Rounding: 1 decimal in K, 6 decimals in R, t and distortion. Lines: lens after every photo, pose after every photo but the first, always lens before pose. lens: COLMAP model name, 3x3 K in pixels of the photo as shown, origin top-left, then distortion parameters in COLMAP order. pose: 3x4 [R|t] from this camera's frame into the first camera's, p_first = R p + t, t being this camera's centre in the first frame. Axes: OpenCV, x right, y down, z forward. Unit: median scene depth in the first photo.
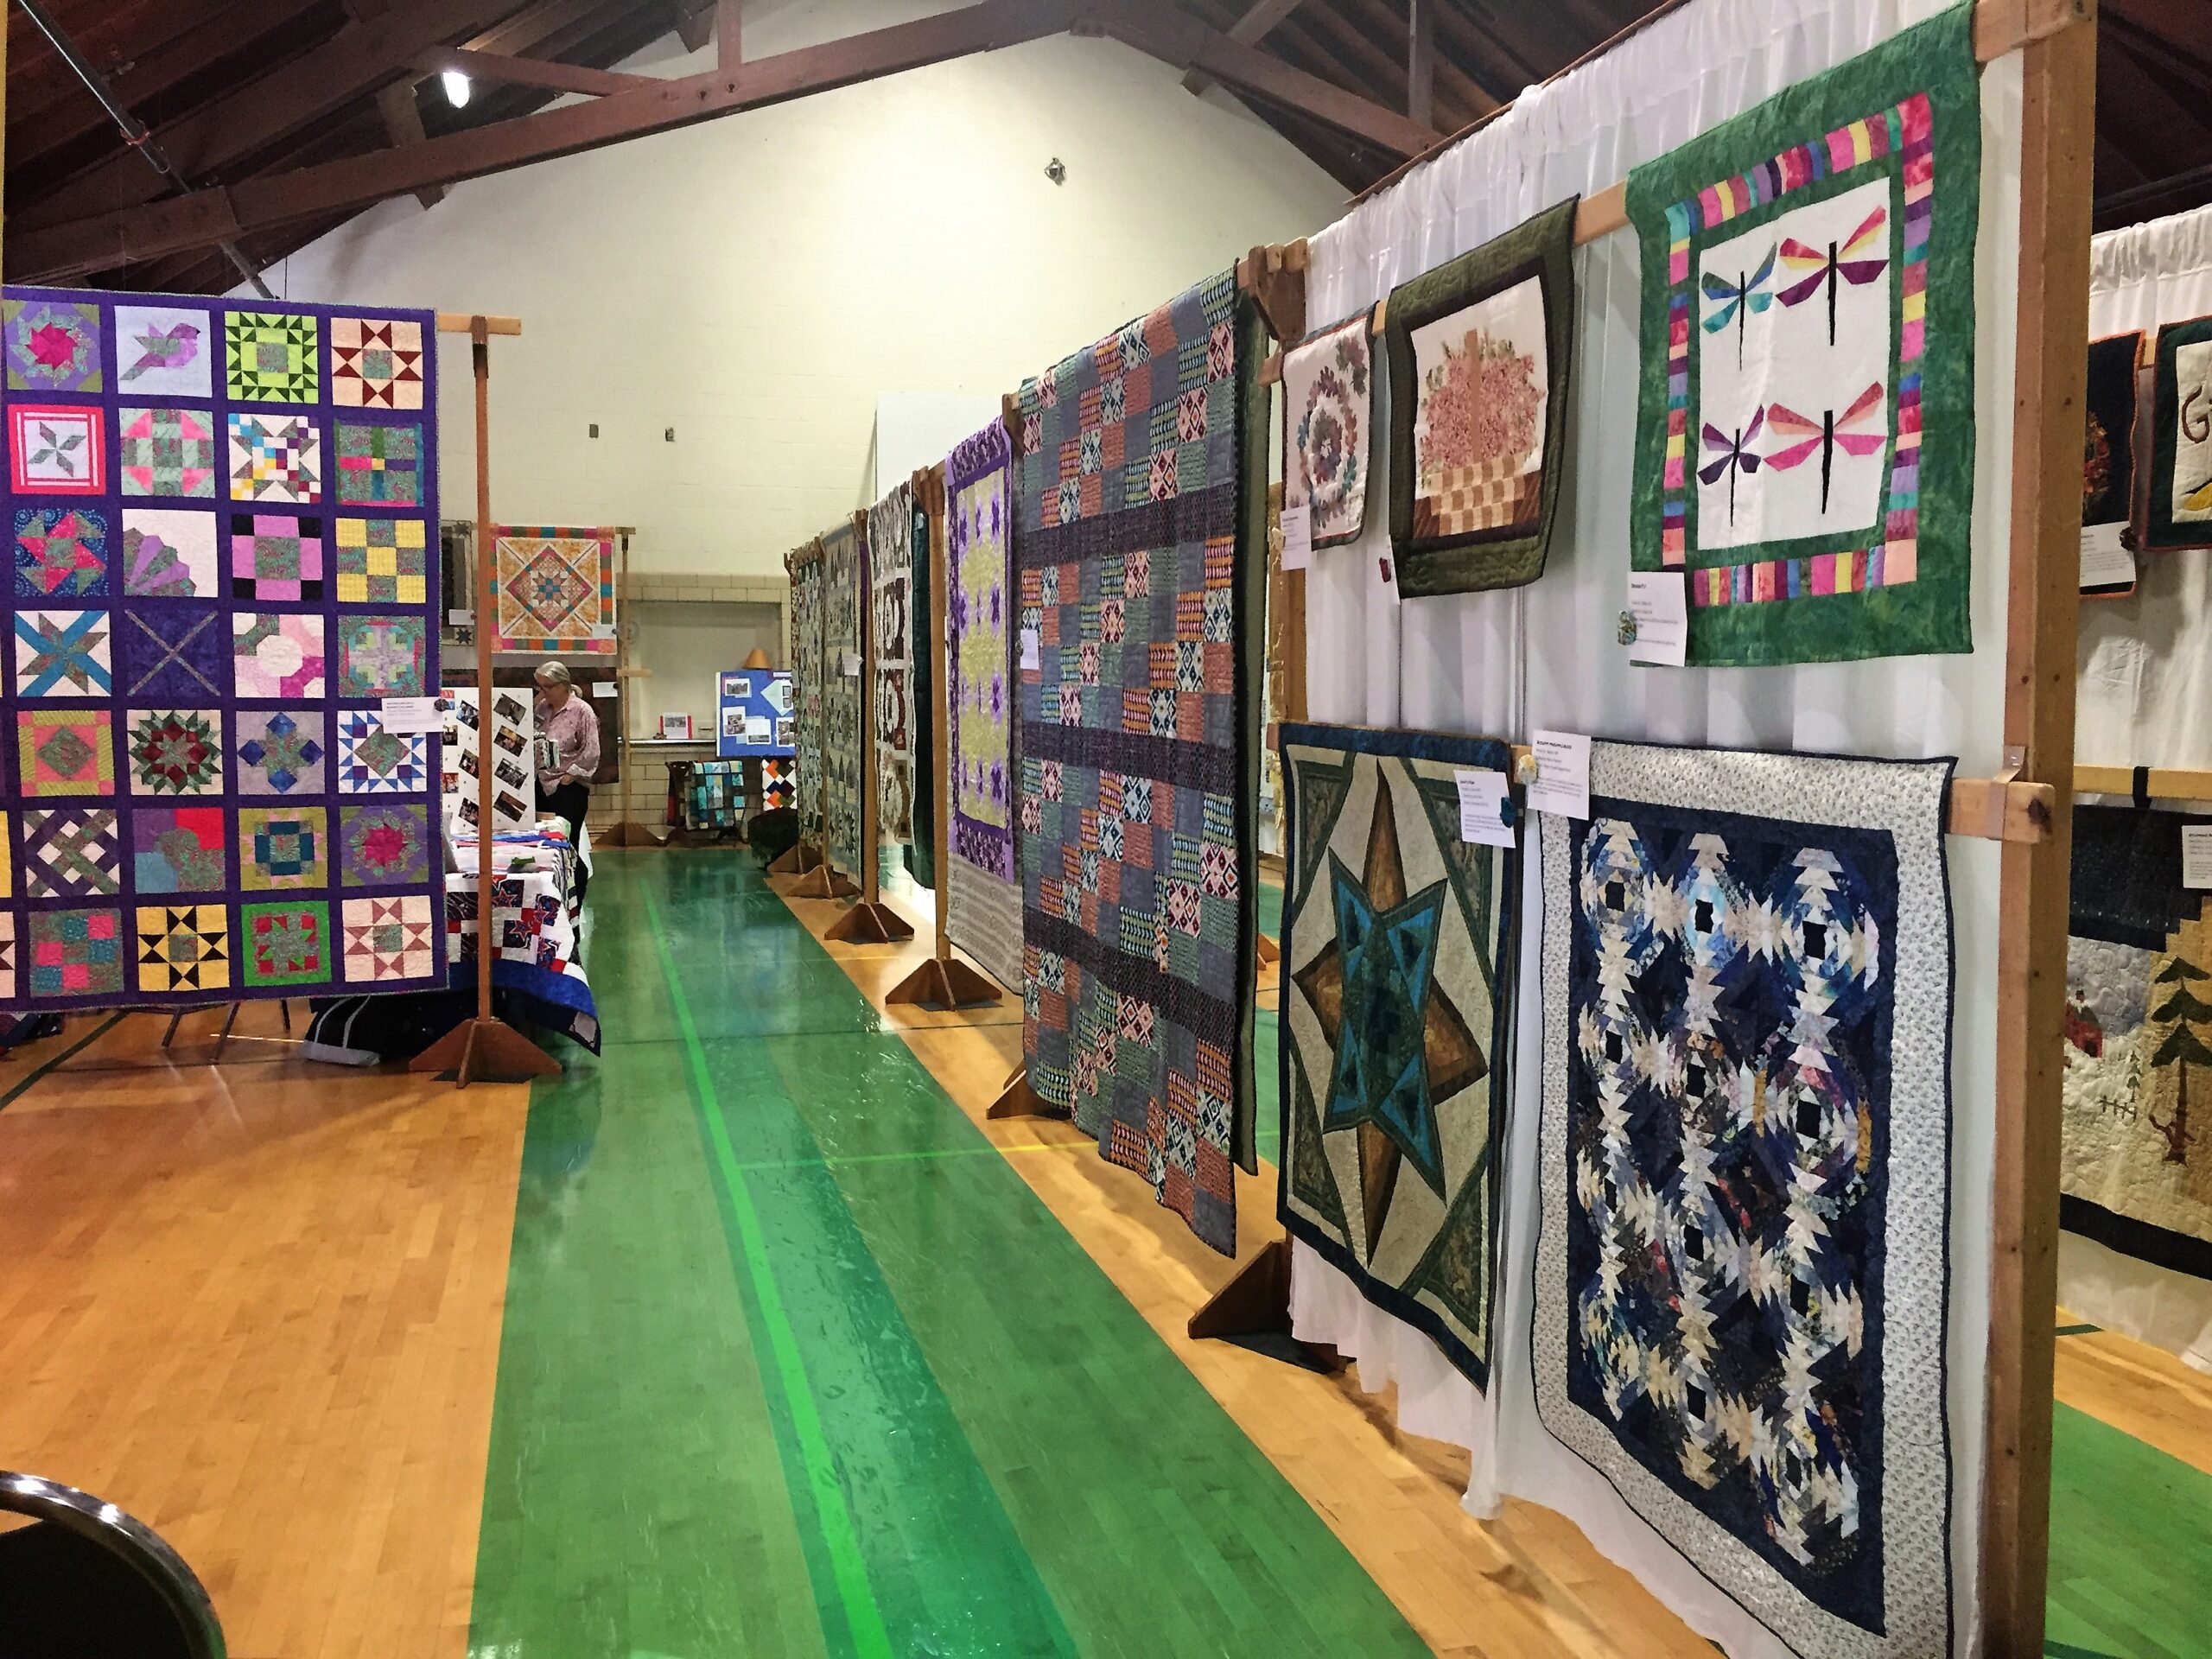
lens RADIAL K [[1886.4, 0, 1106.0], [0, 1886.4, 829.5], [0, 0, 1]] dist [0.066361, -0.106871]
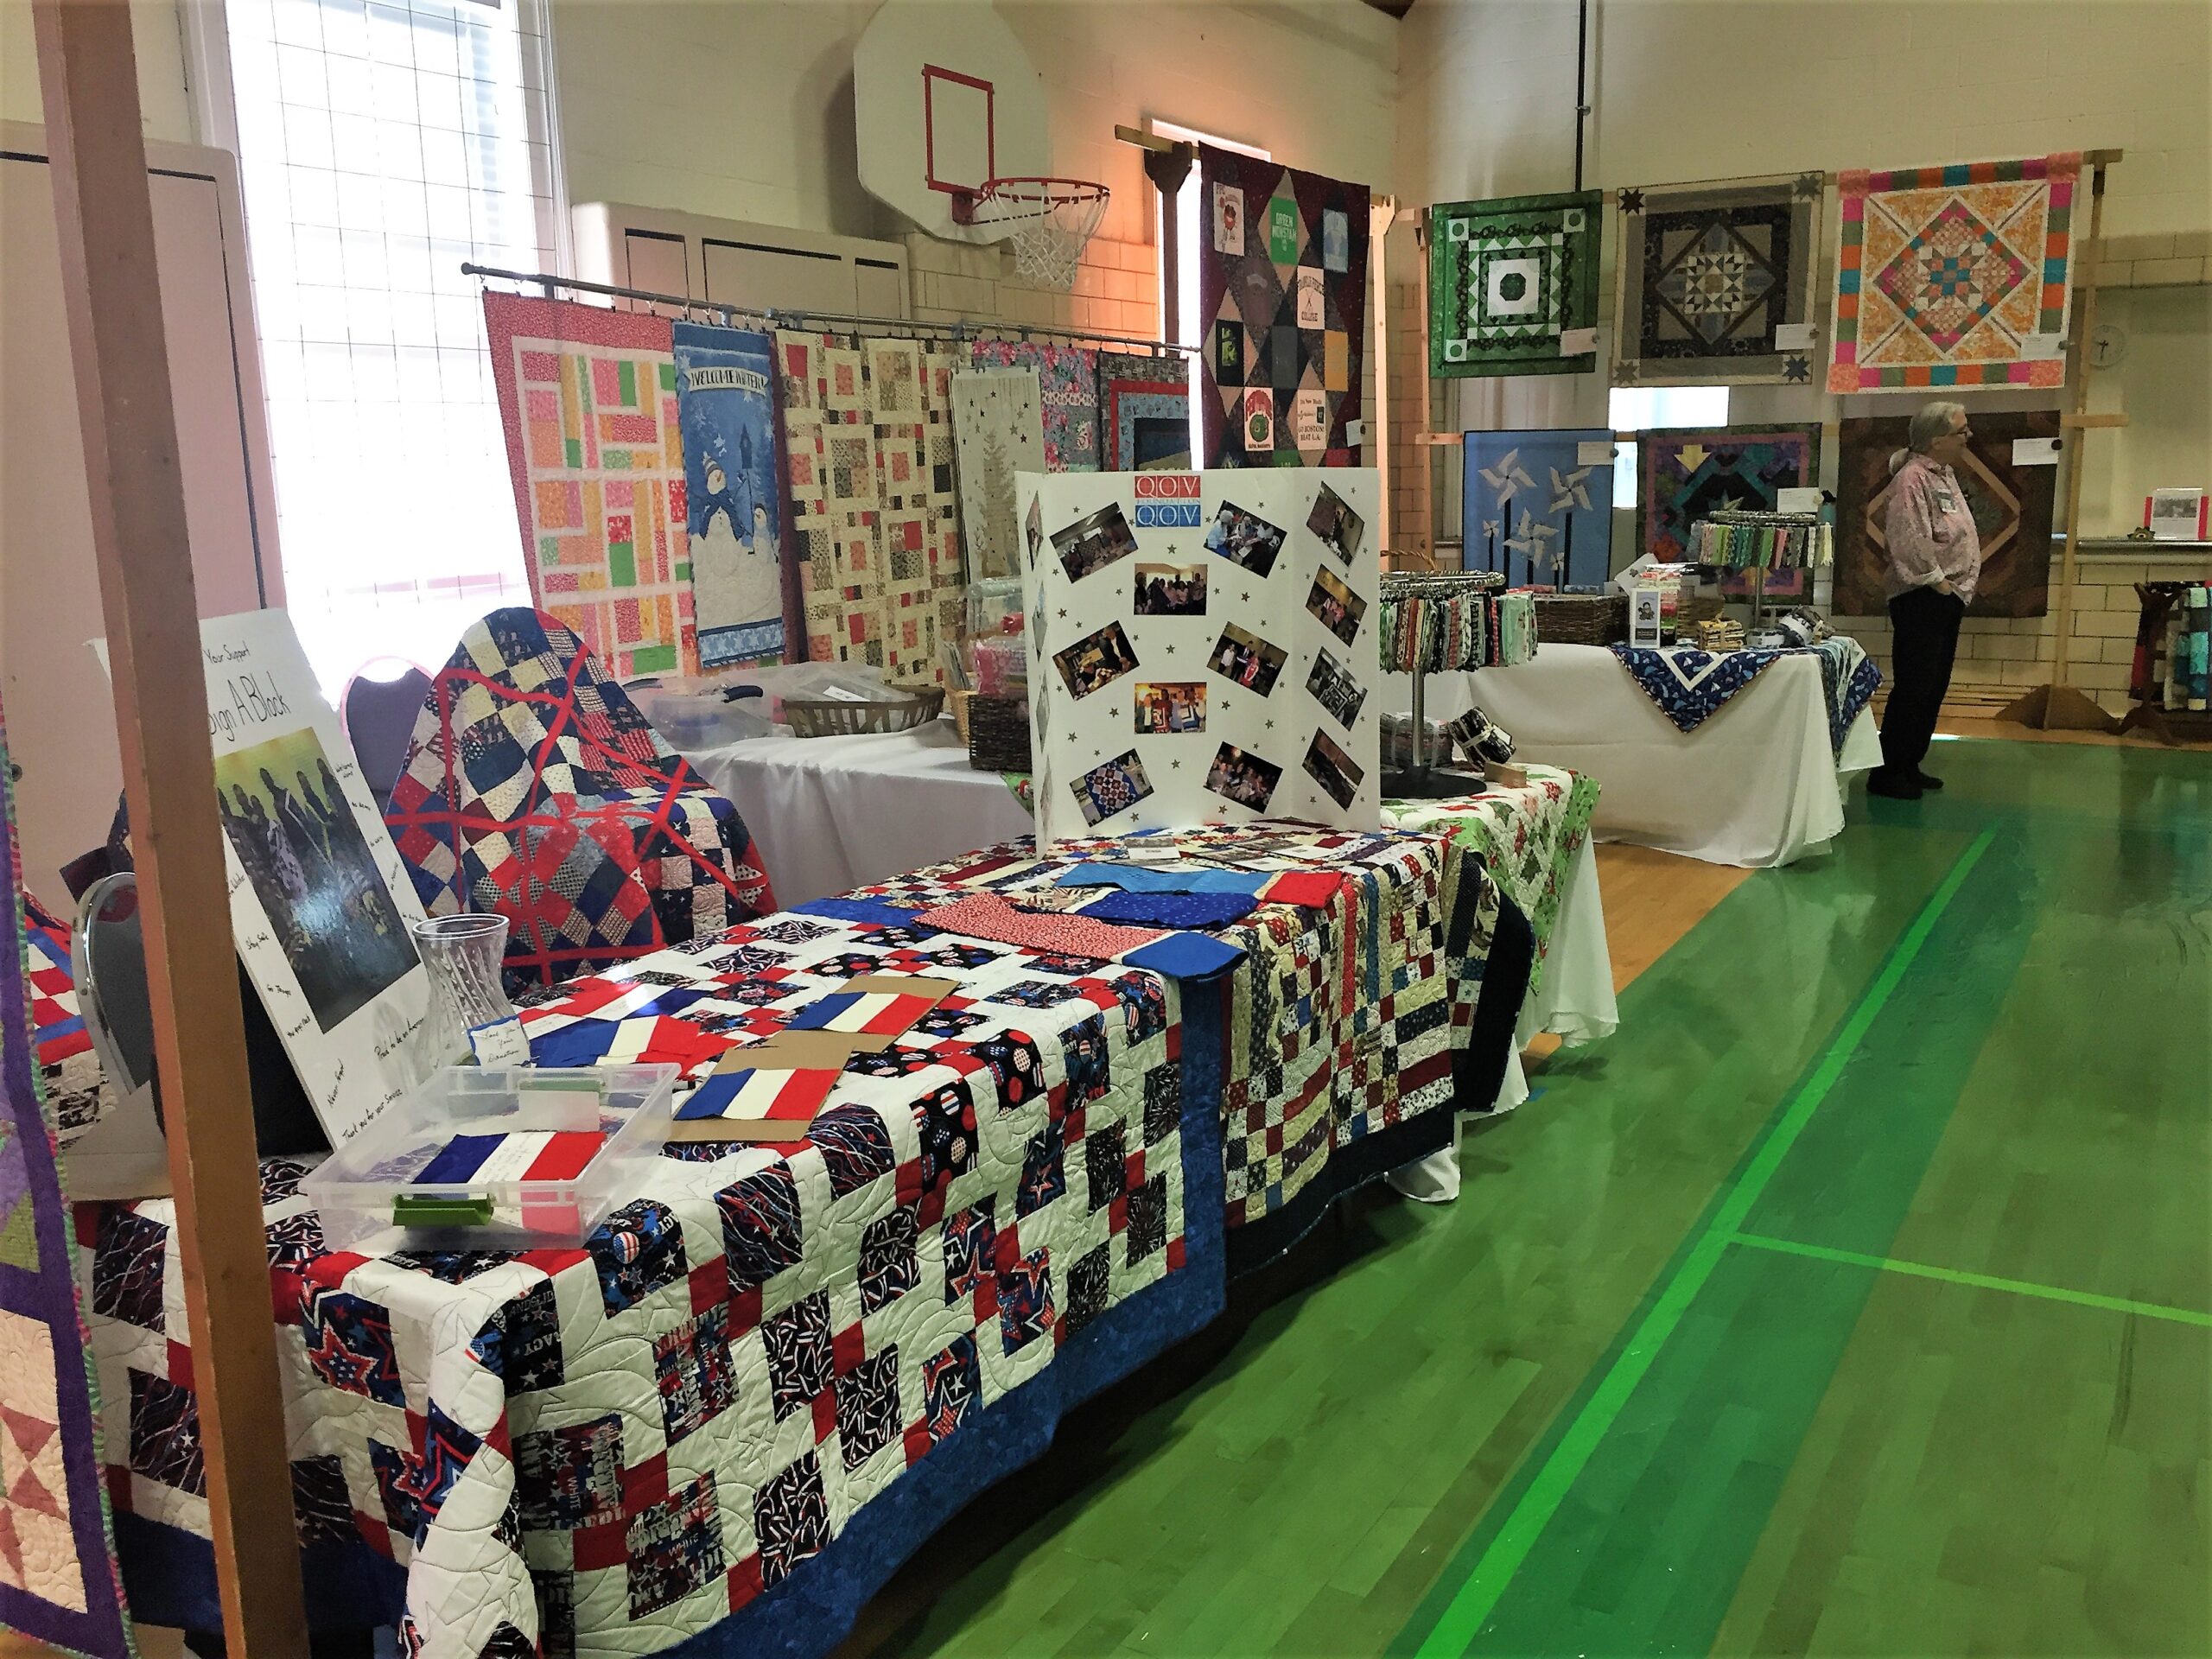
lens RADIAL K [[1886.4, 0, 1106.0], [0, 1886.4, 829.5], [0, 0, 1]] dist [0.066361, -0.106871]
pose [[0.691173, 0.123684, -0.712027, -0.036234], [-0.035690, 0.989886, 0.137305, -0.030286], [0.721808, -0.069489, 0.688596, 0.398795]]
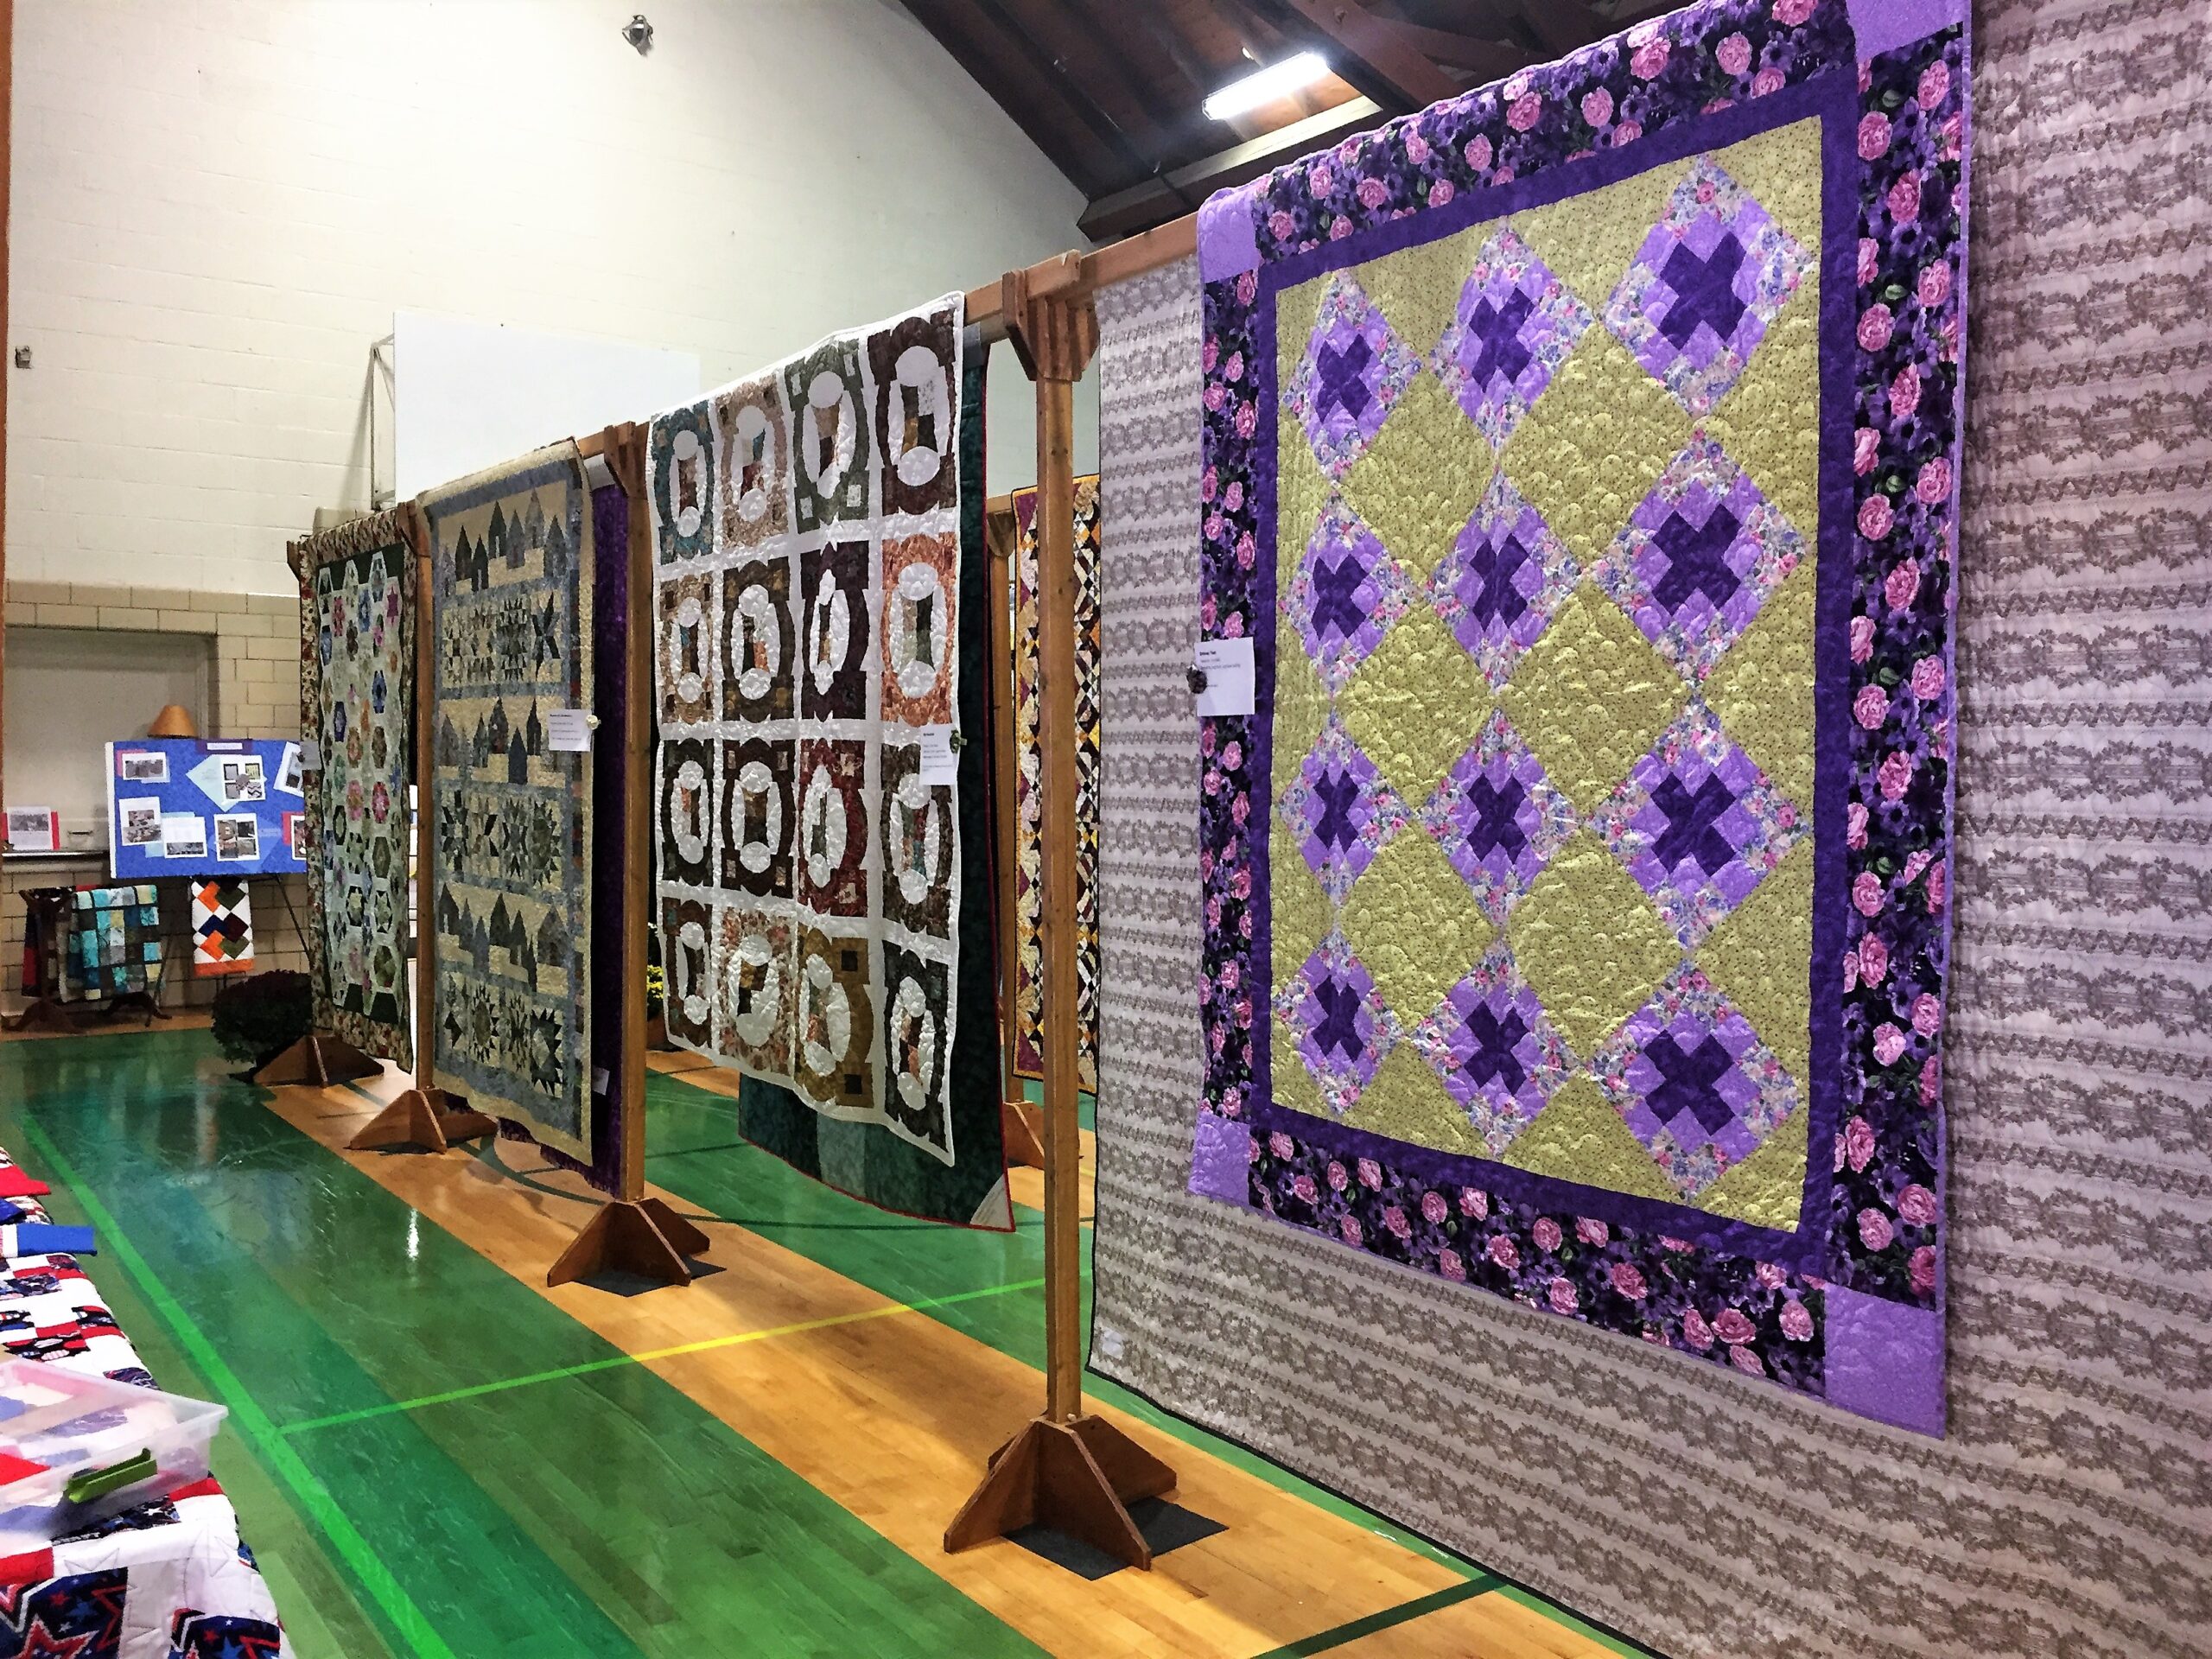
lens RADIAL K [[1886.4, 0, 1106.0], [0, 1886.4, 829.5], [0, 0, 1]] dist [0.066361, -0.106871]
pose [[0.937892, -0.009099, 0.346808, -0.119741], [0.022471, 0.999150, -0.034557, -0.026437], [-0.346199, 0.040204, 0.937299, 0.314002]]
